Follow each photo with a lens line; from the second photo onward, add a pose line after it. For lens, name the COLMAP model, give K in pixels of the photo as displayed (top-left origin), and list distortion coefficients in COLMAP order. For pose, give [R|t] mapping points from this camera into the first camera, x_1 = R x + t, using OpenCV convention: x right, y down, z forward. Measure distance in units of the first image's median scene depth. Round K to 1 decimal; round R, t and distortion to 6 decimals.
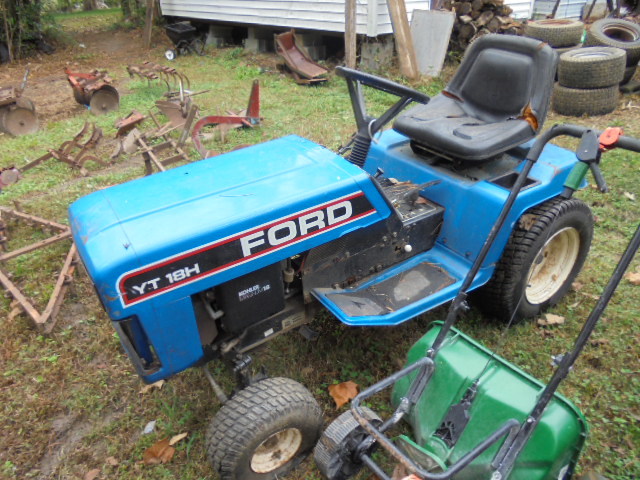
lens RADIAL K [[475.4, 0, 320.0], [0, 475.4, 240.0], [0, 0, 1]] dist [-0.136271, 0.097453]
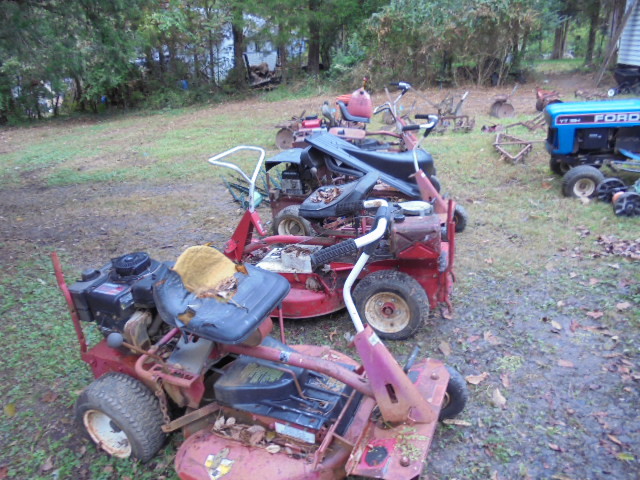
lens RADIAL K [[475.4, 0, 320.0], [0, 475.4, 240.0], [0, 0, 1]] dist [-0.136271, 0.097453]
pose [[0.645590, 0.286045, -0.708090, 0.938152], [-0.351048, 0.934591, 0.057482, 1.112586], [0.678217, 0.211464, 0.703779, -2.042786]]
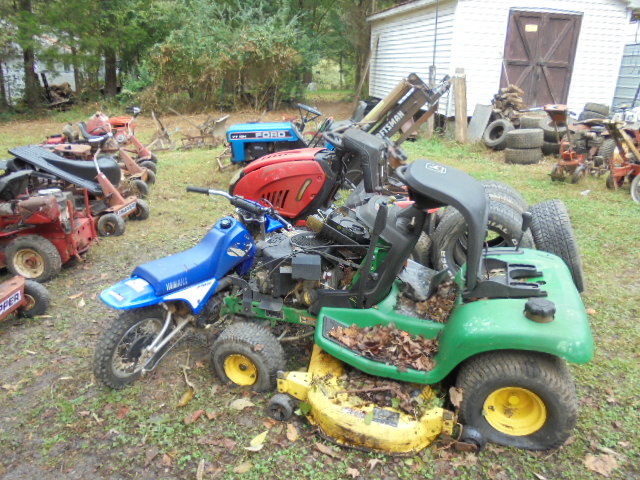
lens RADIAL K [[475.4, 0, 320.0], [0, 475.4, 240.0], [0, 0, 1]] dist [-0.136271, 0.097453]
pose [[0.852402, 0.219875, -0.474411, 2.308750], [-0.296829, 0.950406, -0.092845, 1.024560], [0.430469, 0.219961, 0.875393, -2.105785]]
